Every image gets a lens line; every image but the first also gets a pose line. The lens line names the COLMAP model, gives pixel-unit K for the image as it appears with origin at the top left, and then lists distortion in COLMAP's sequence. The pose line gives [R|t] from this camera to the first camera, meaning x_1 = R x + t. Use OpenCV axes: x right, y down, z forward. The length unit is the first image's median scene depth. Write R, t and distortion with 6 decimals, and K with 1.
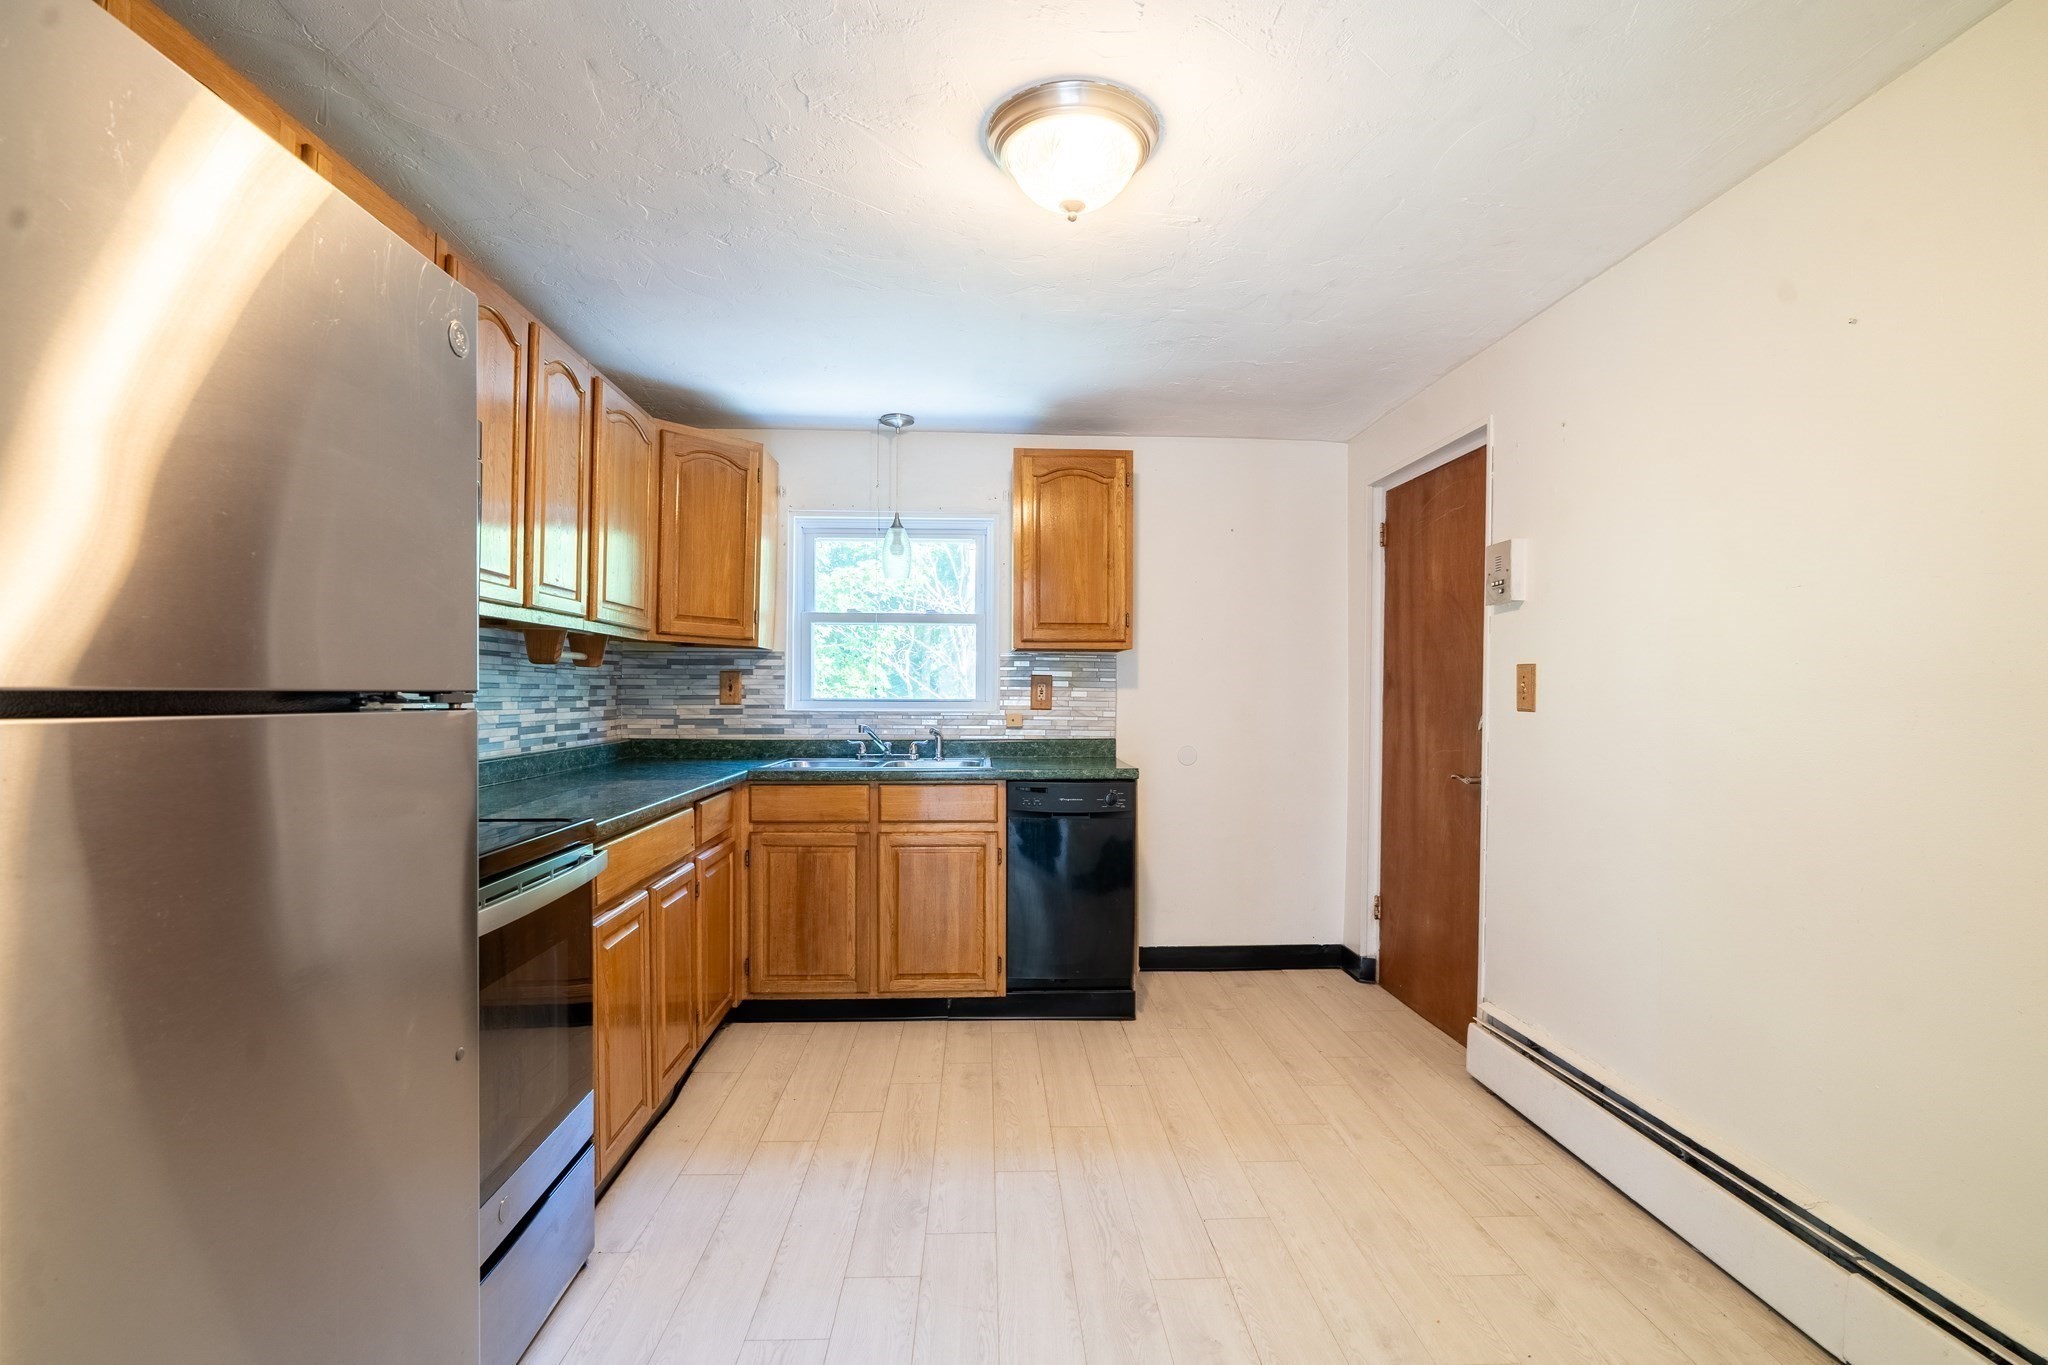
lens RADIAL K [[912.4, 0, 1024.0], [0, 912.4, 682.5], [0, 0, 1]] dist [-0.008805, 0.000628]
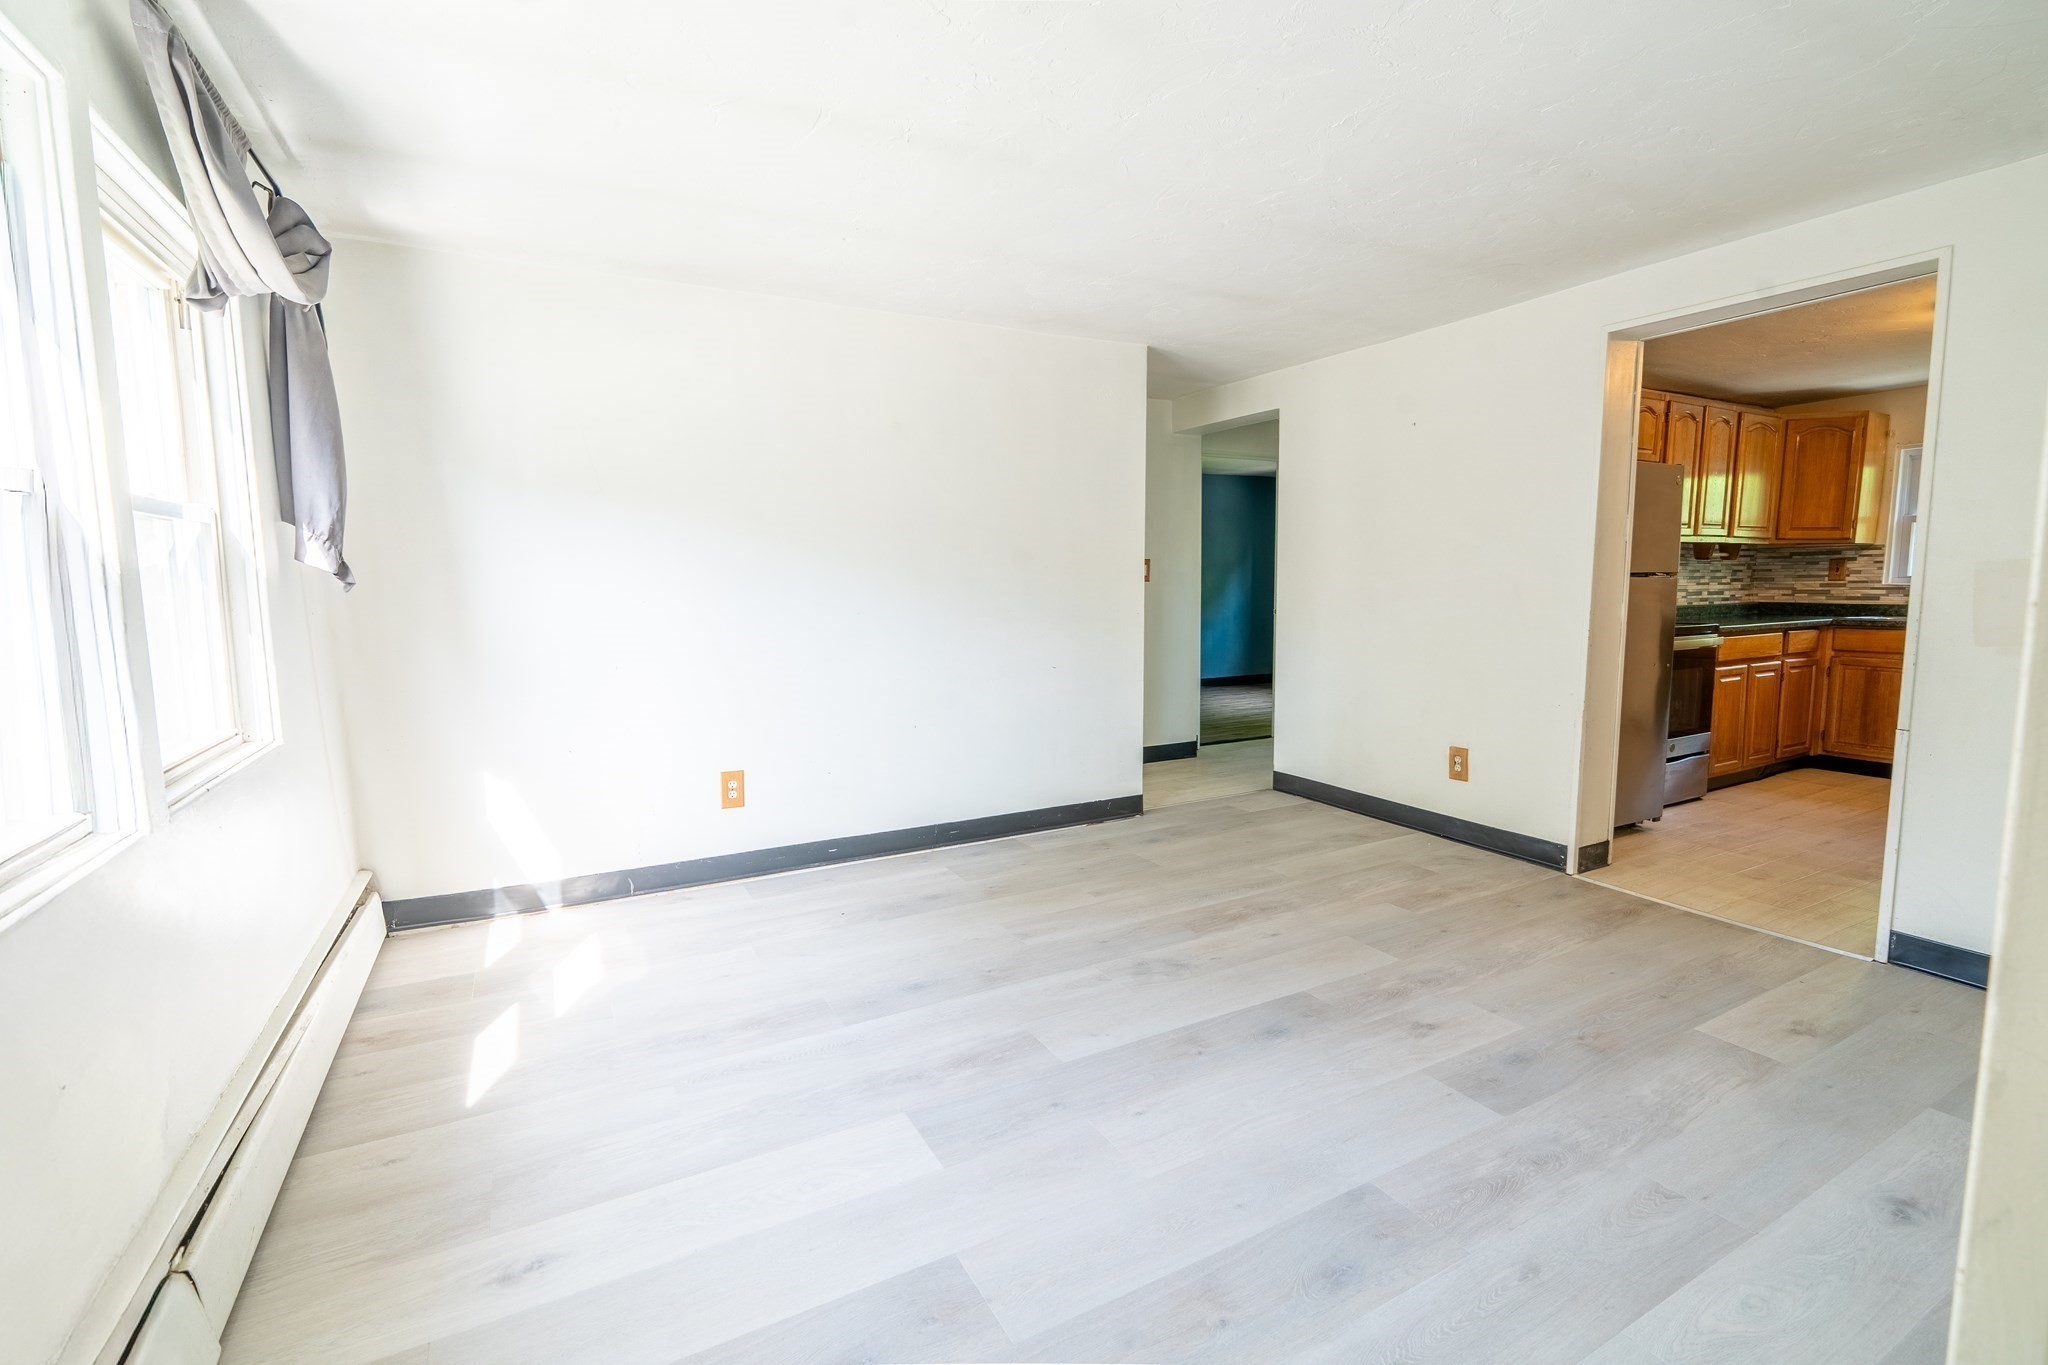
lens RADIAL K [[905.3, 0, 1024.0], [0, 905.3, 682.5], [0, 0, 1]] dist [-0.002862, -0.000012]
pose [[0.424948, 0.094144, -0.900309, 0.538547], [0.020776, 0.993301, 0.113674, -0.007728], [0.904979, -0.067011, 0.420145, -0.993320]]
